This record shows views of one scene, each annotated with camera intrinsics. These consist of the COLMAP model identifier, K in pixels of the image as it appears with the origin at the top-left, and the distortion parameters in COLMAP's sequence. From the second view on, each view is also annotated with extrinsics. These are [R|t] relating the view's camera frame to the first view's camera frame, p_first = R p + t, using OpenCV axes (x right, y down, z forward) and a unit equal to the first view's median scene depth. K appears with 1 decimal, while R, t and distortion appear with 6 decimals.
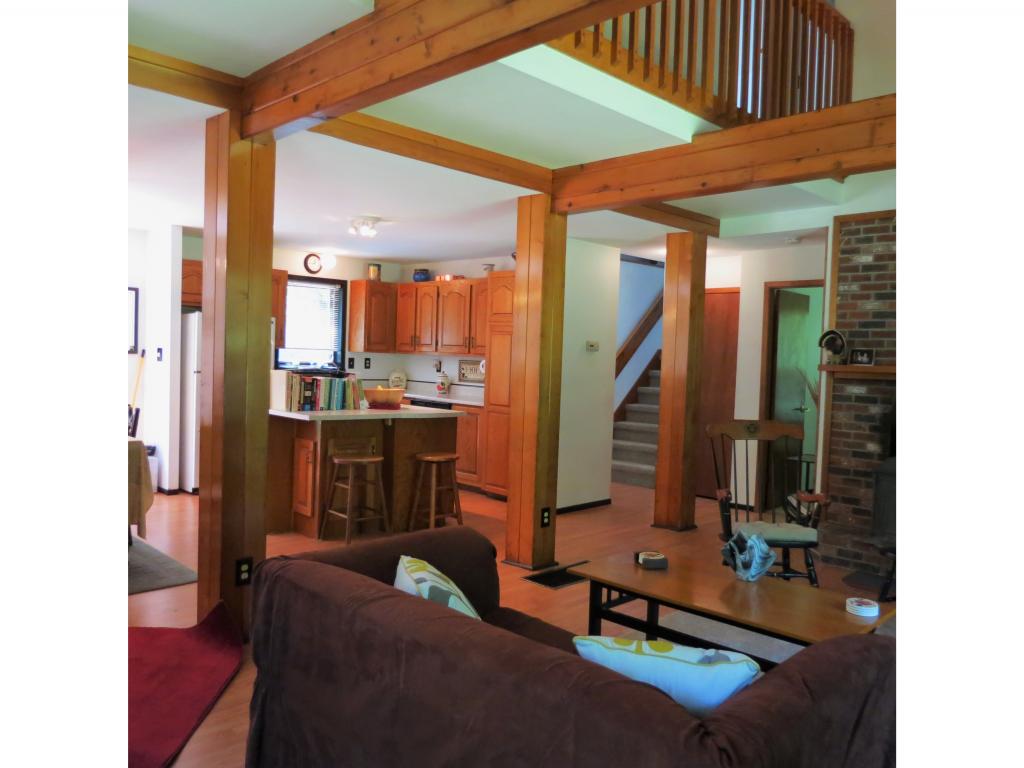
lens RADIAL K [[754.2, 0, 509.3], [0, 754.2, 380.0], [0, 0, 1]] dist [-0.034833, 0.006826]
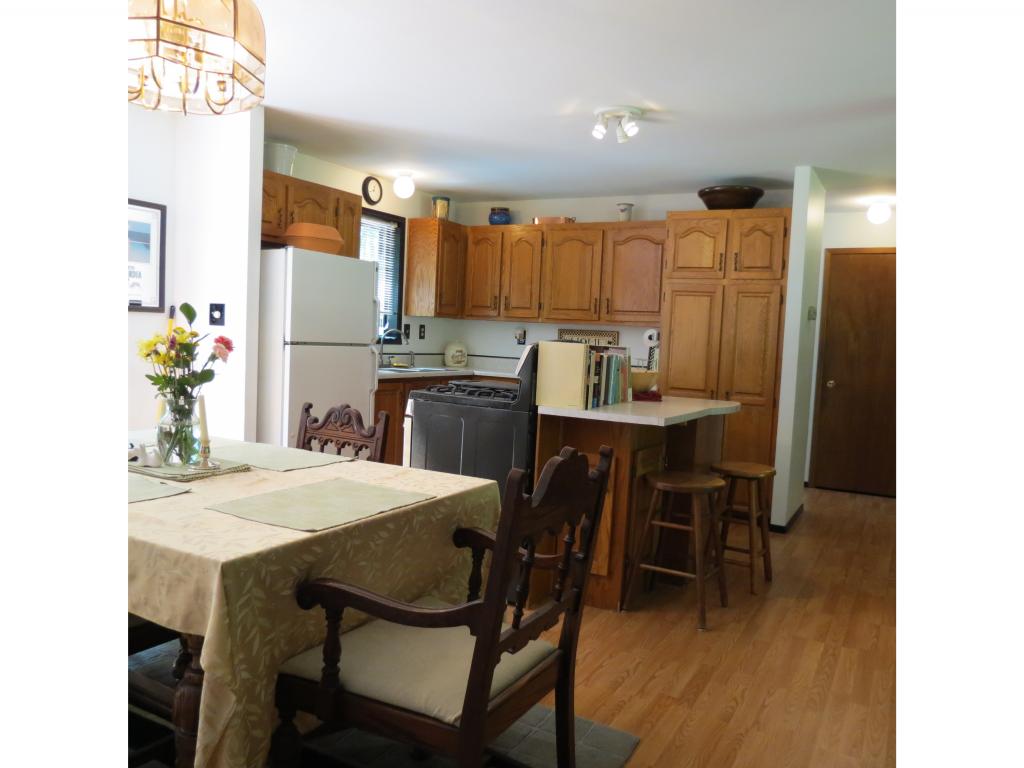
lens RADIAL K [[754.2, 0, 512.5], [0, 754.2, 383.7], [0, 0, 1]] dist [-0.034833, 0.006826]
pose [[0.961152, -0.008252, 0.275897, -0.497651], [-0.003697, 0.999078, 0.042763, -0.004974], [-0.275996, -0.042122, 0.960235, 0.411887]]
